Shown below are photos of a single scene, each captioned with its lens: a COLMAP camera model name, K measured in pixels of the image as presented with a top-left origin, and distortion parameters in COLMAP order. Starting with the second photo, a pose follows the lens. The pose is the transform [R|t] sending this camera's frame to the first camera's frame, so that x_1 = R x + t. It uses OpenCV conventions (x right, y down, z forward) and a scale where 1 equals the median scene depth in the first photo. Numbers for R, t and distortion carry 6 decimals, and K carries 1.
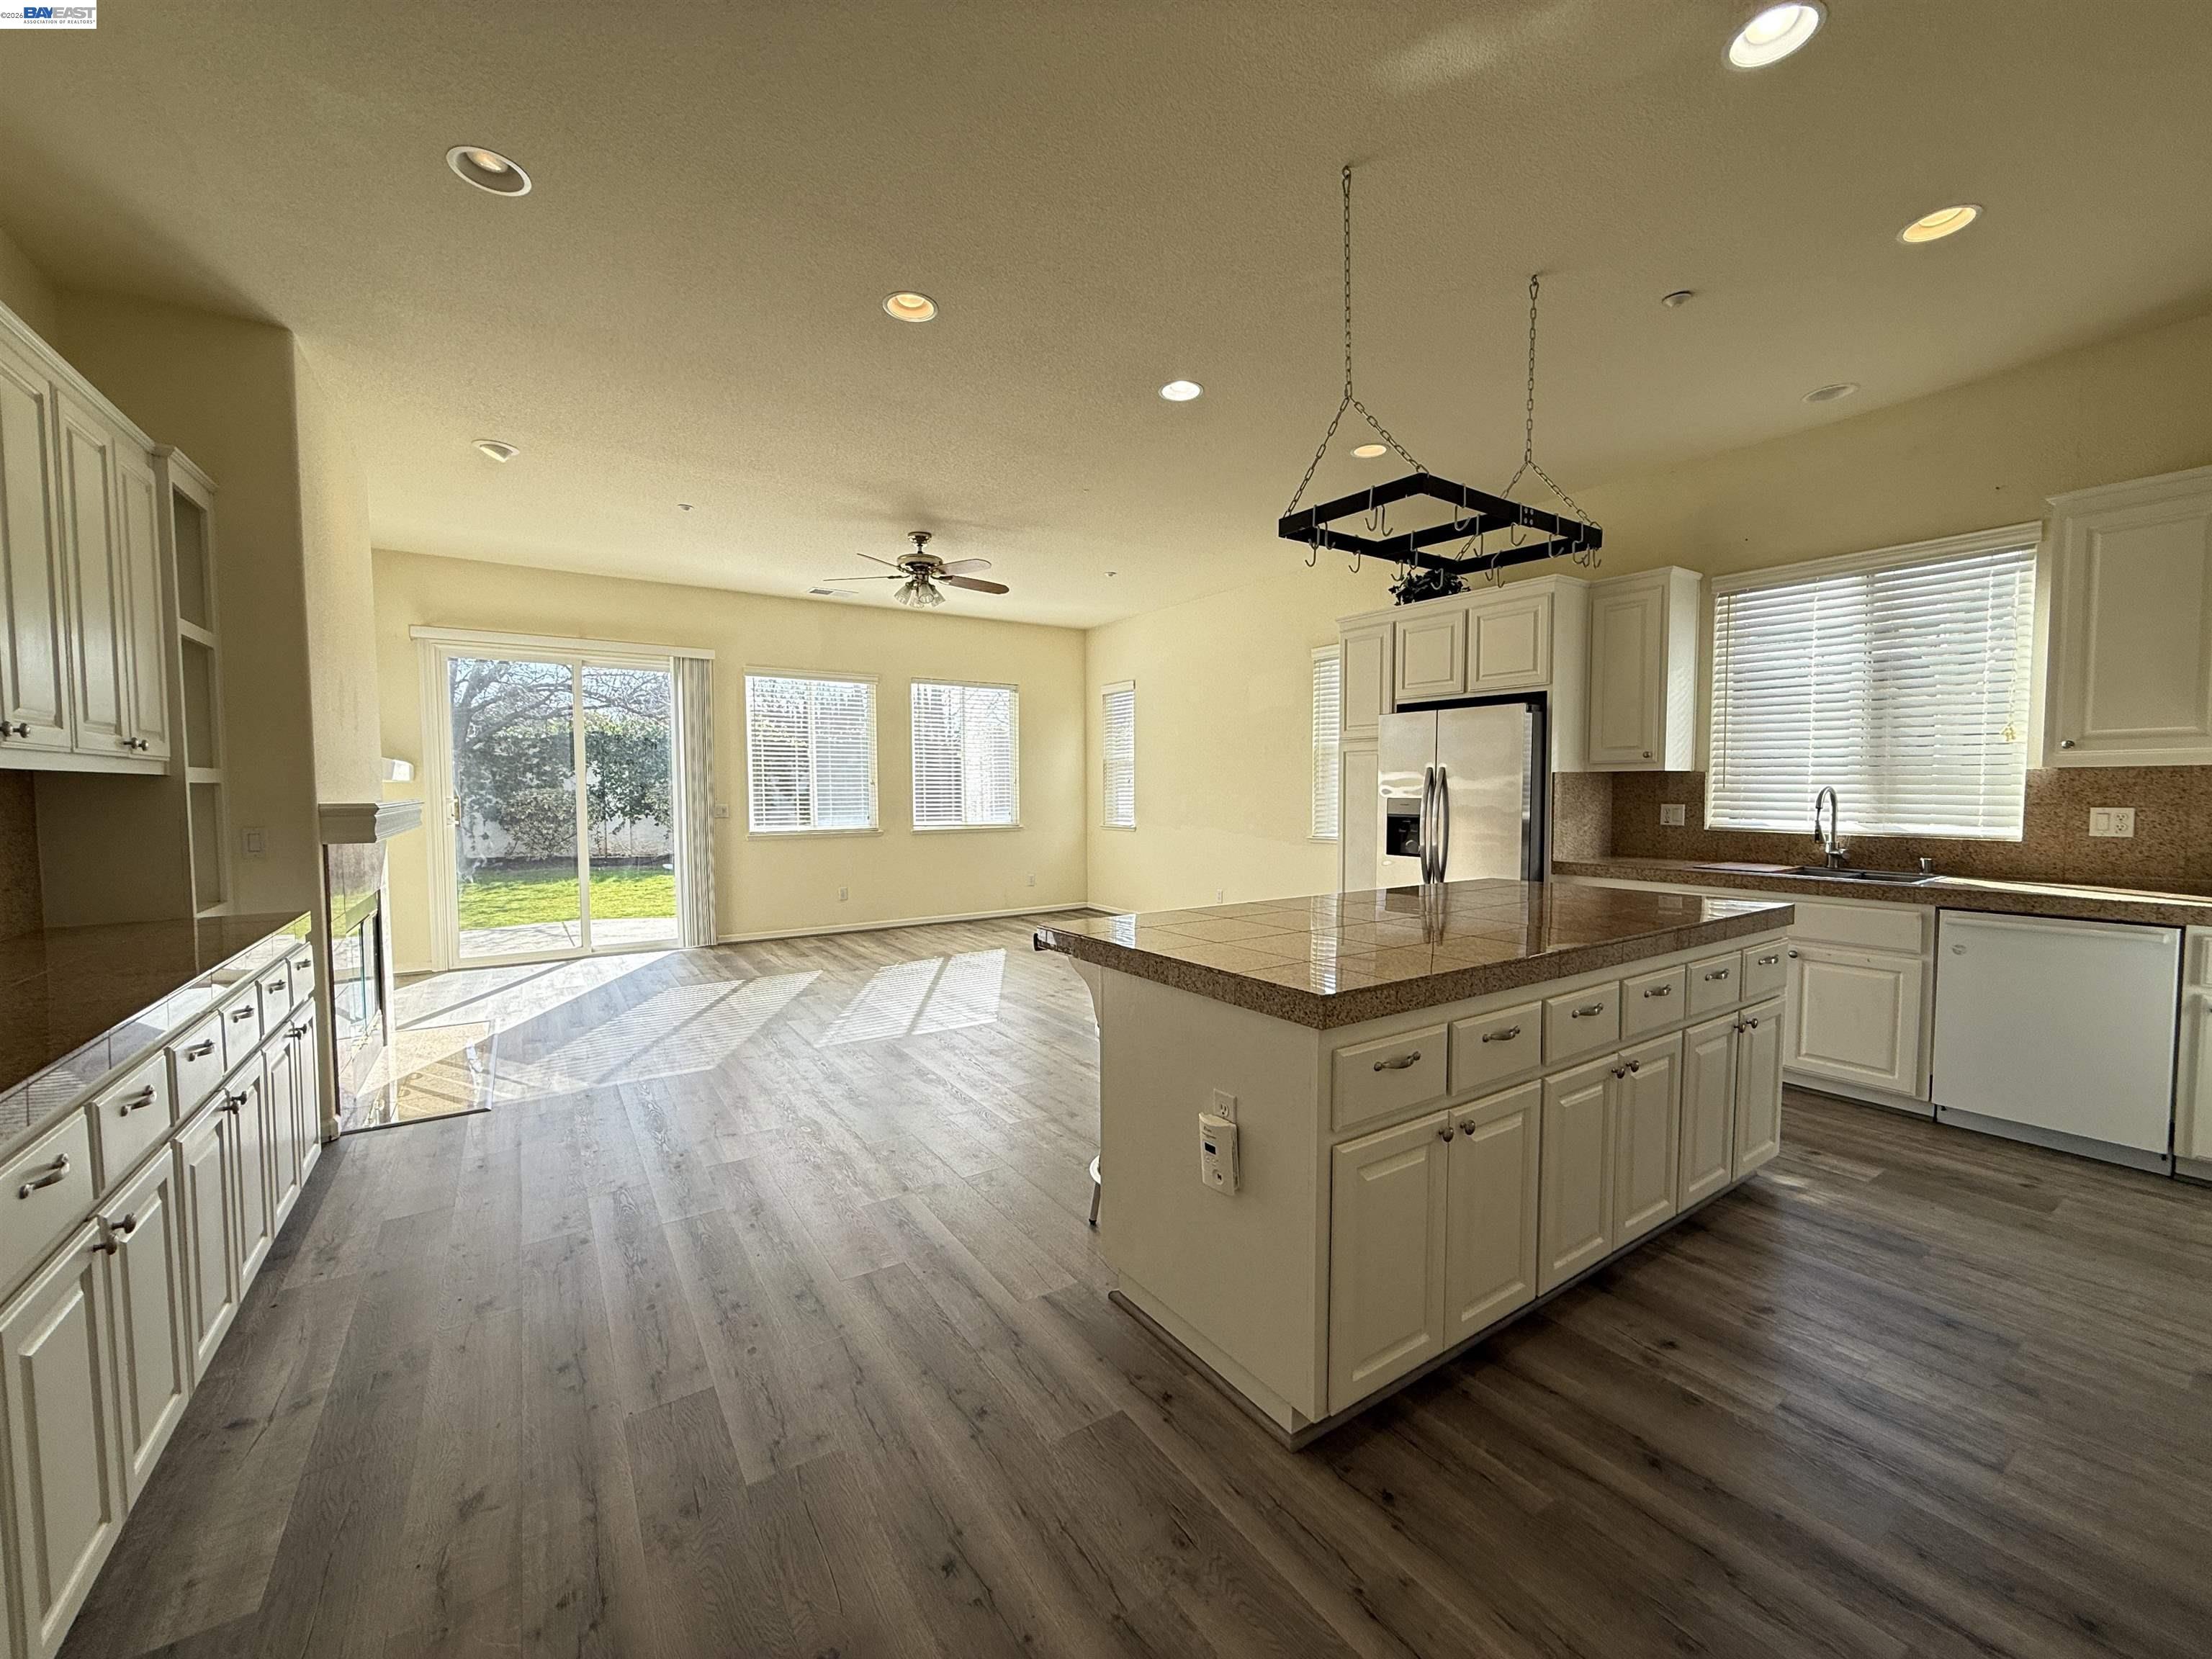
lens RADIAL K [[875.3, 0, 1098.1], [0, 875.3, 833.3], [0, 0, 1]] dist [-0.000554, -0.000047]
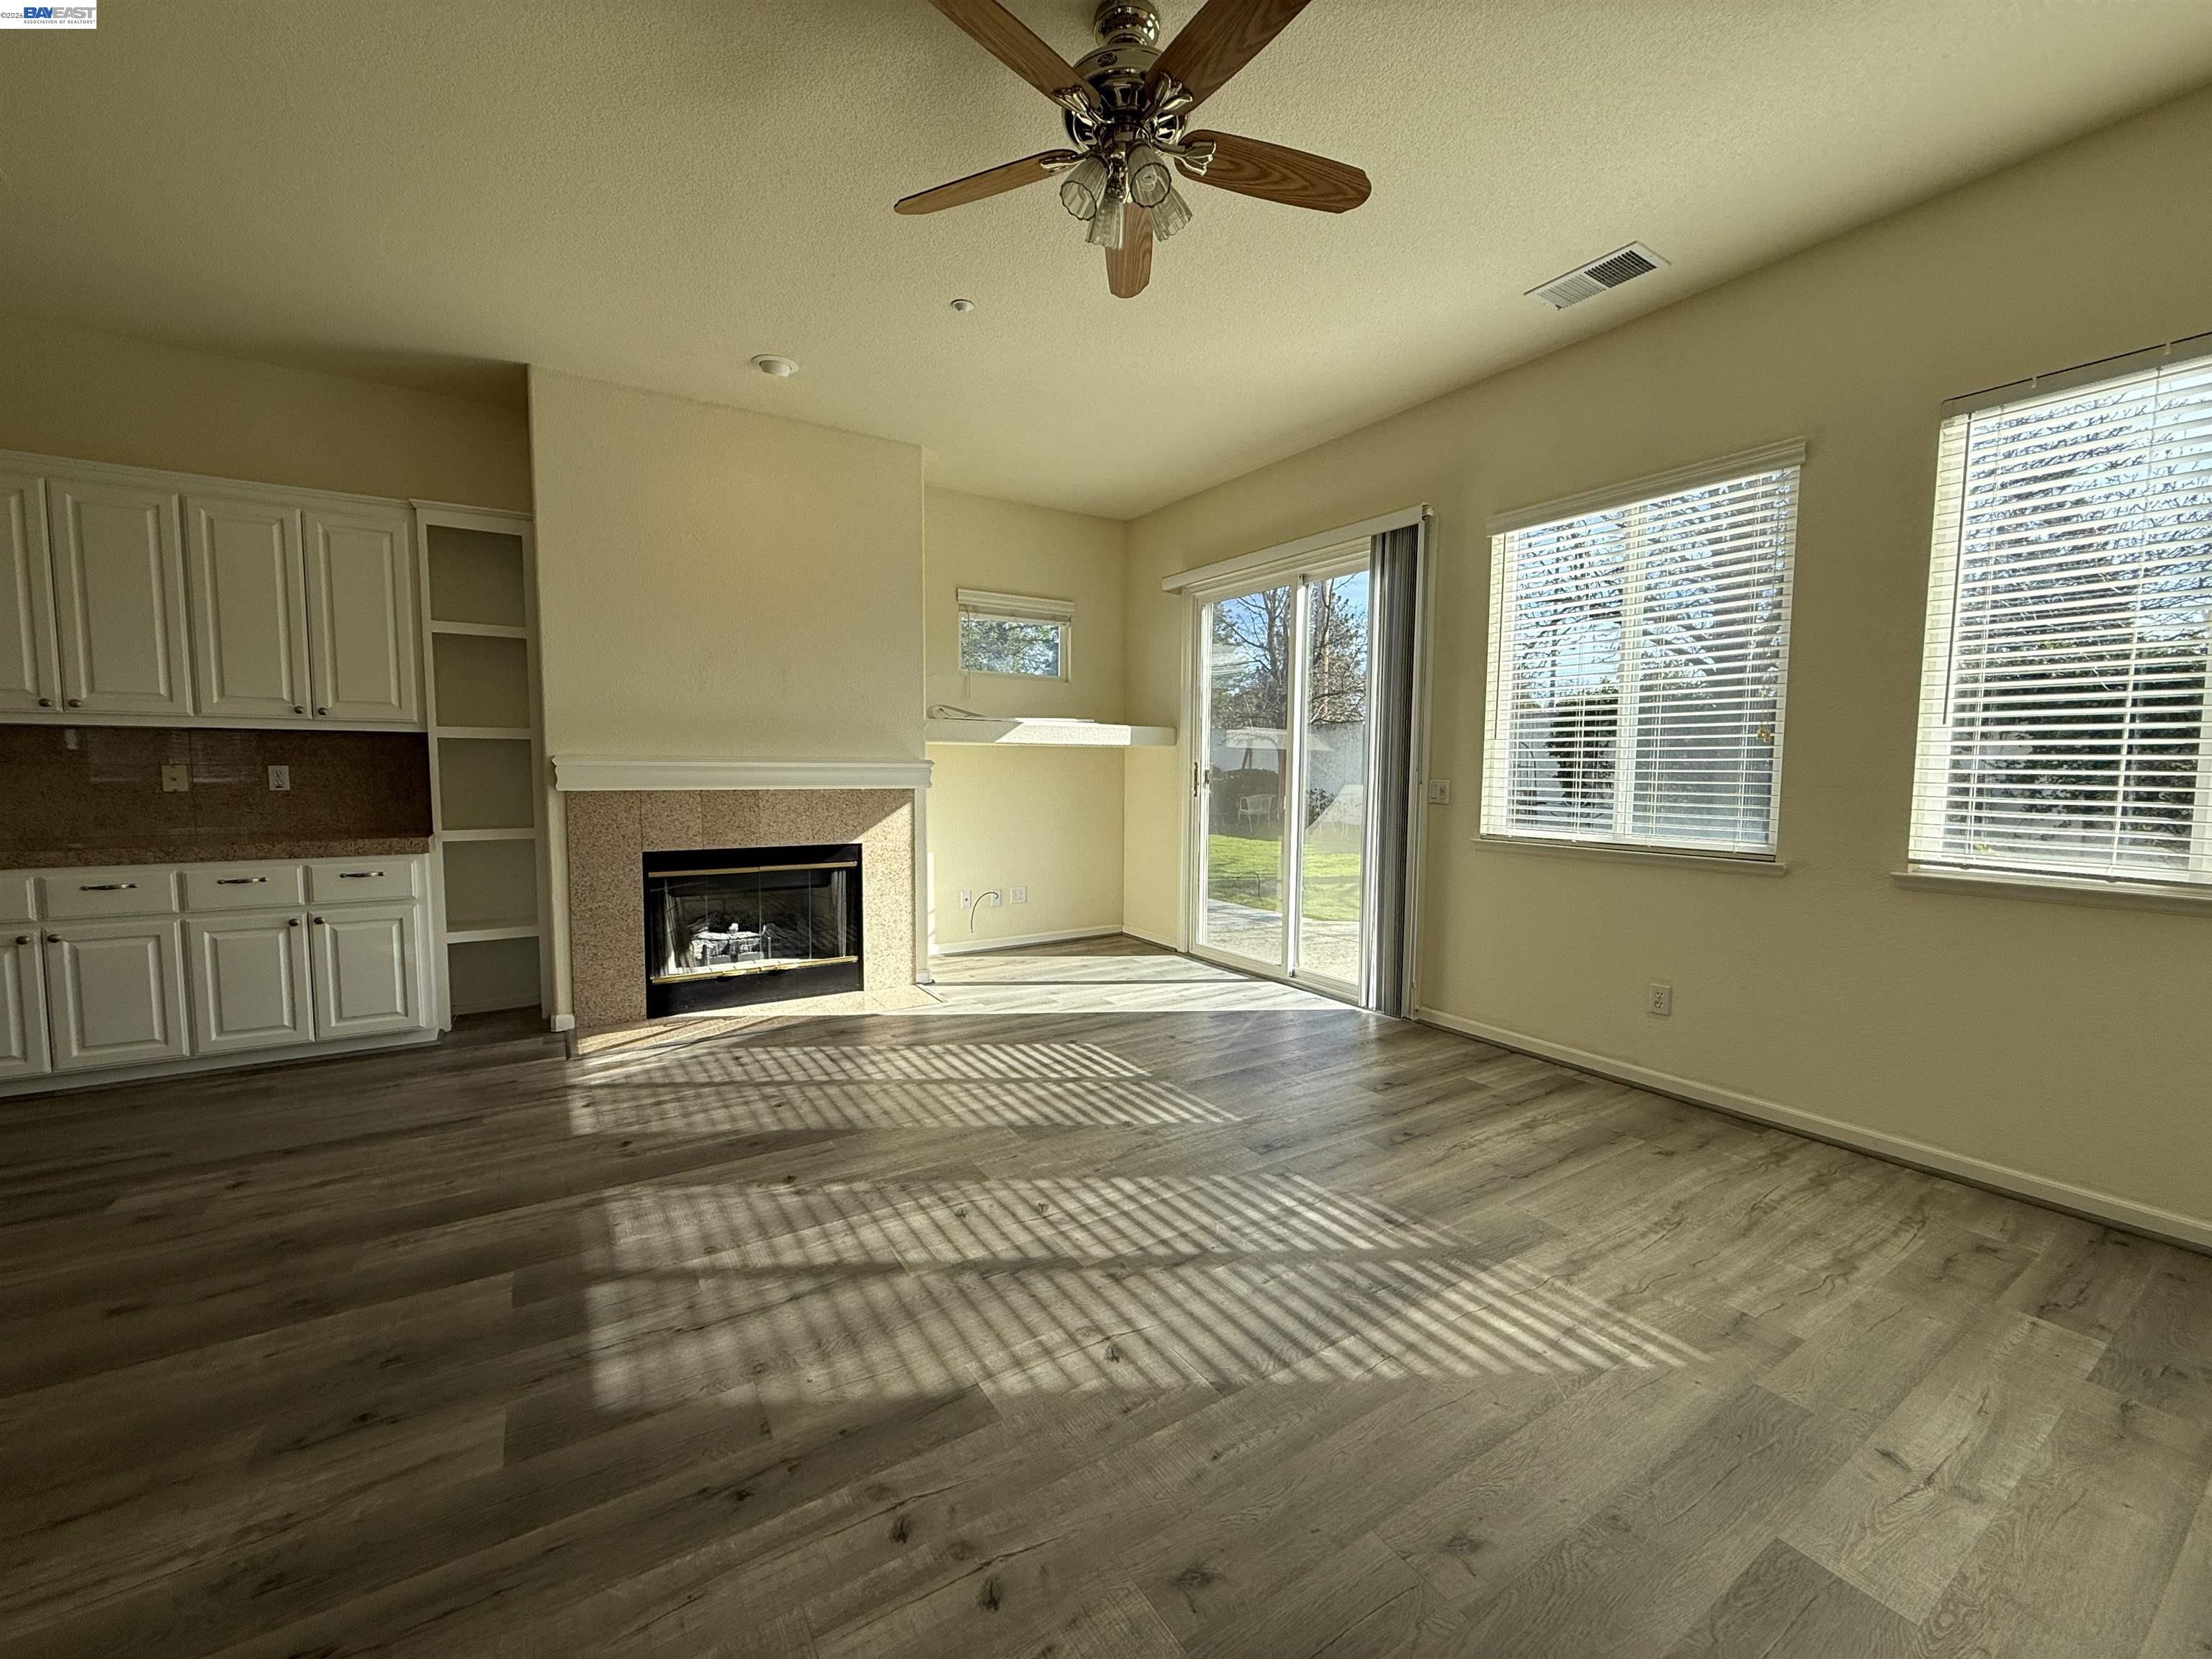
lens RADIAL K [[875.3, 0, 1105.8], [0, 875.3, 831.1], [0, 0, 1]] dist [-0.000554, -0.000047]
pose [[-0.016066, 0.078678, -0.996771, 0.232443], [-0.059042, 0.995085, 0.079496, -0.054590], [0.998126, 0.060129, -0.011342, 1.336375]]
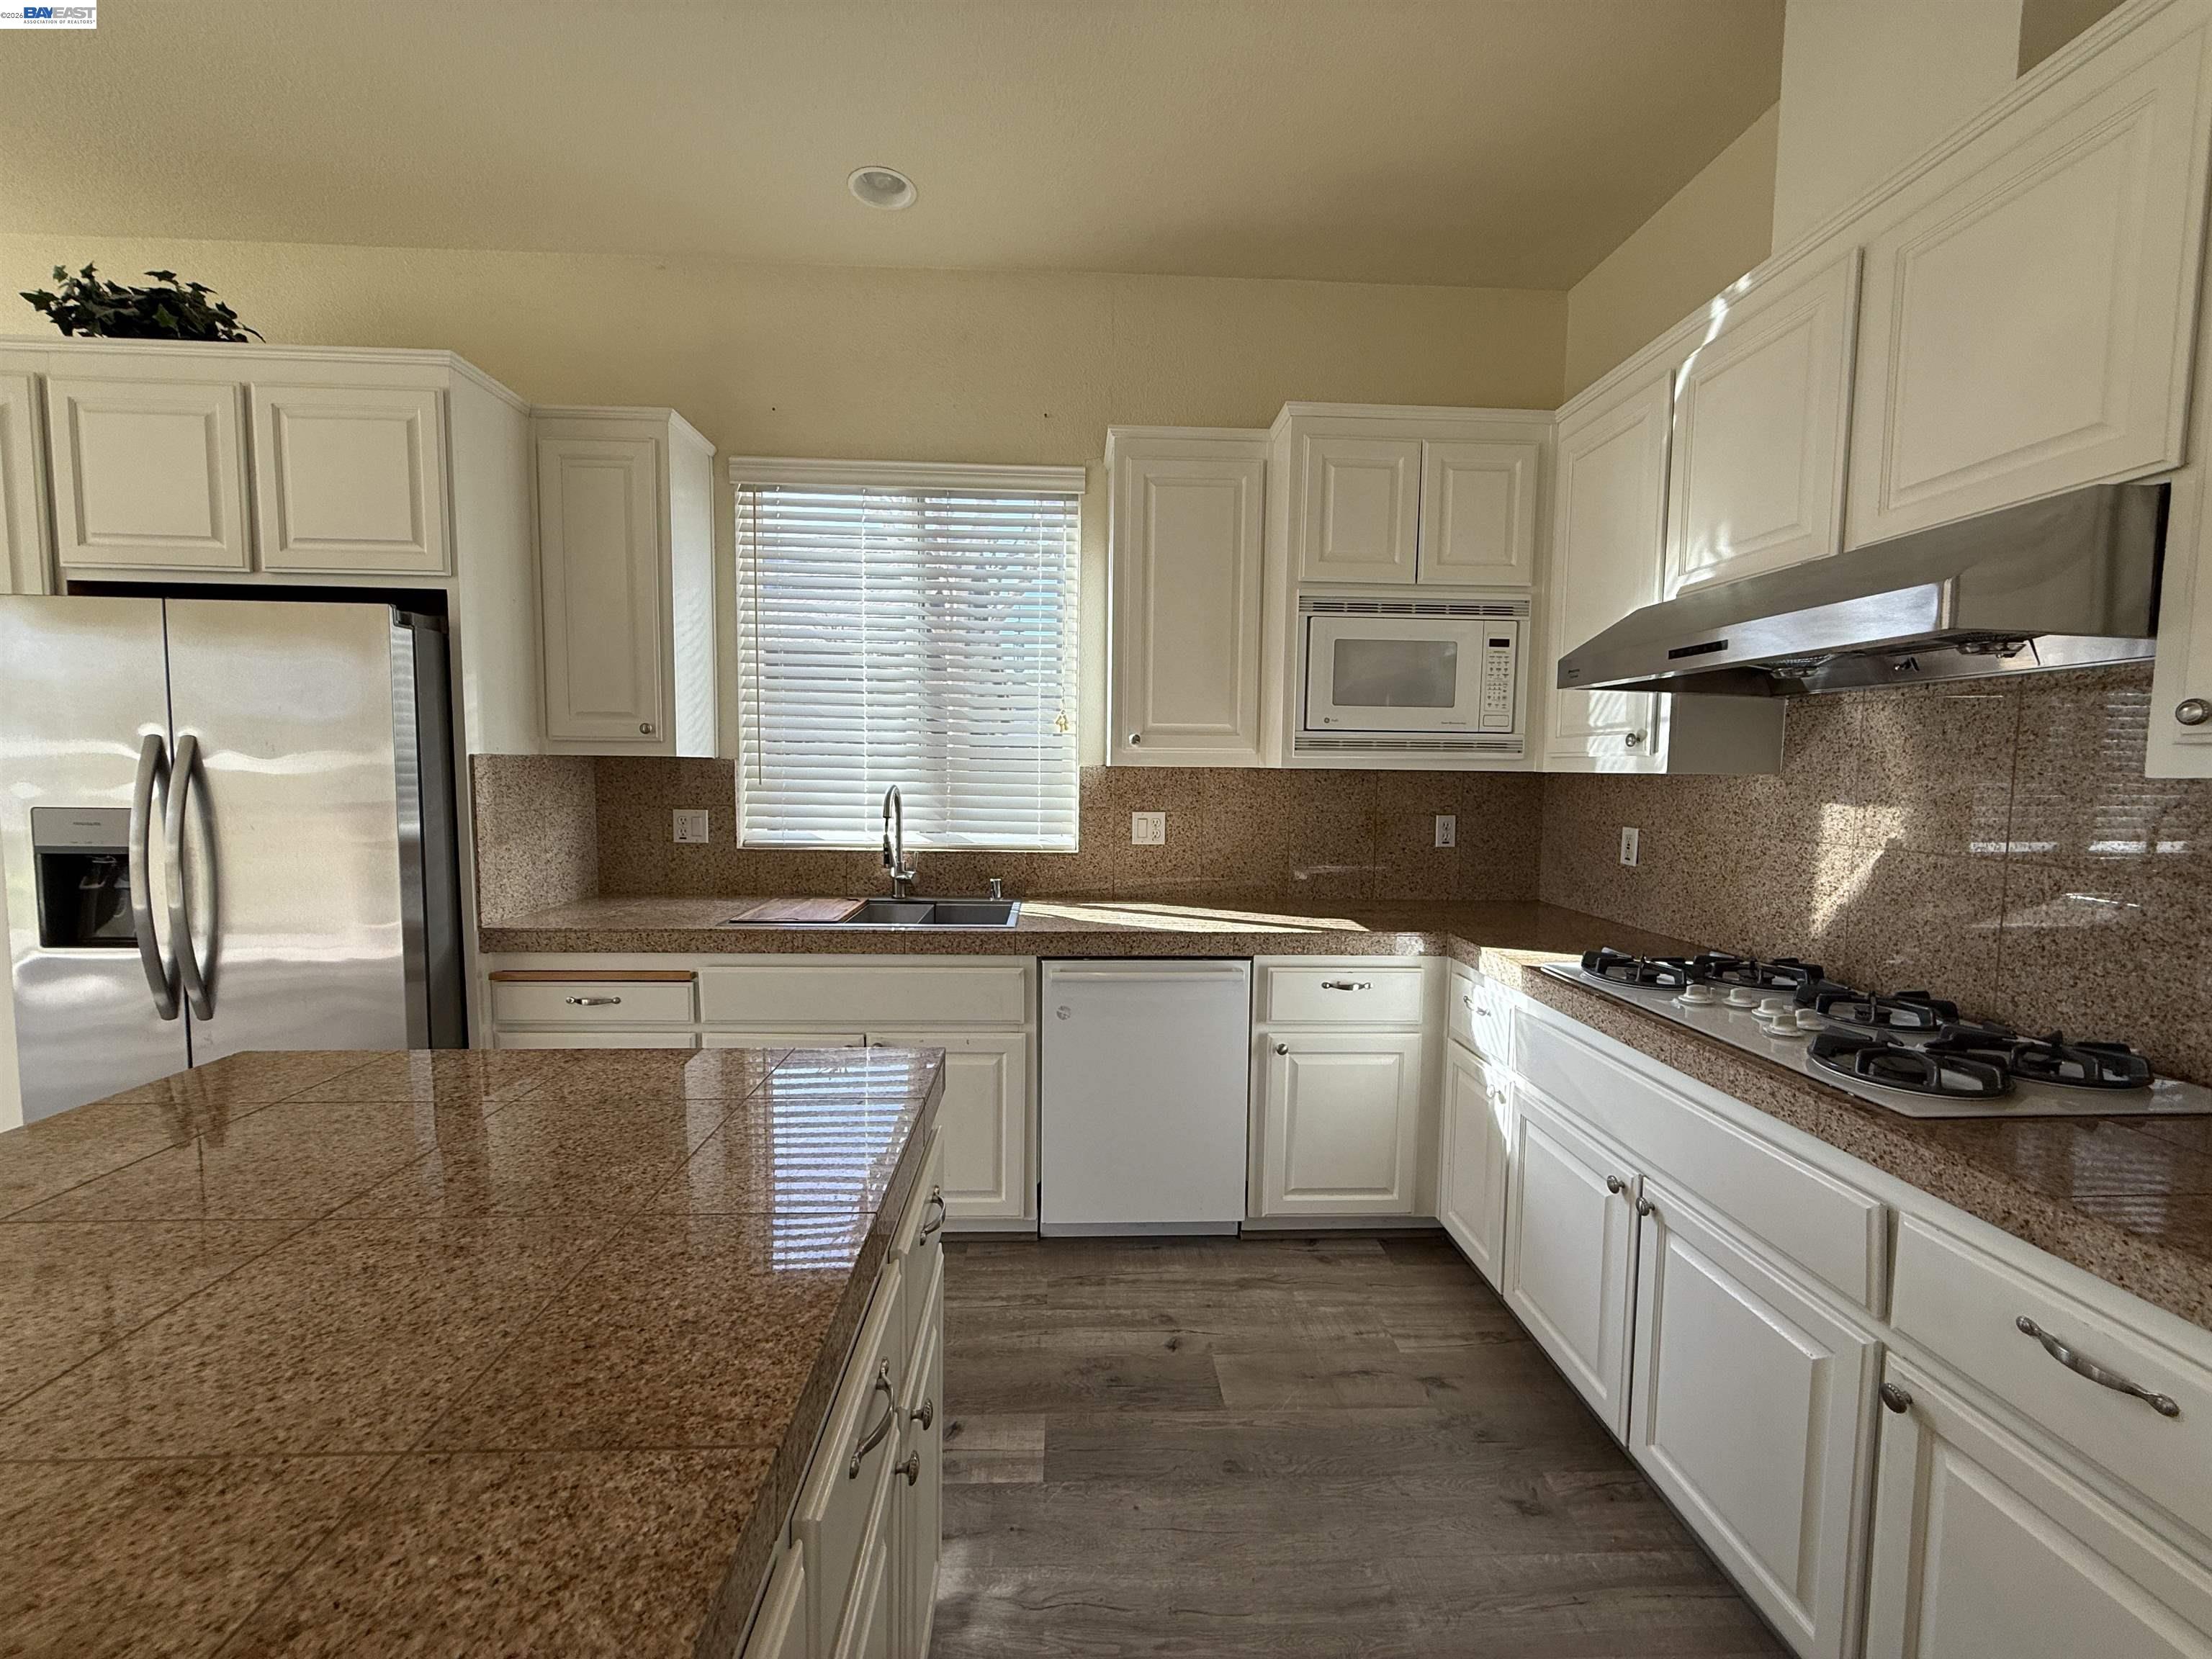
lens RADIAL K [[875.3, 0, 1102.1], [0, 875.3, 834.4], [0, 0, 1]] dist [-0.000554, -0.000047]
pose [[0.515424, -0.053783, 0.855246, 0.283452], [0.029652, 0.998550, 0.044924, -0.036579], [-0.856422, 0.002205, 0.516272, 0.442169]]
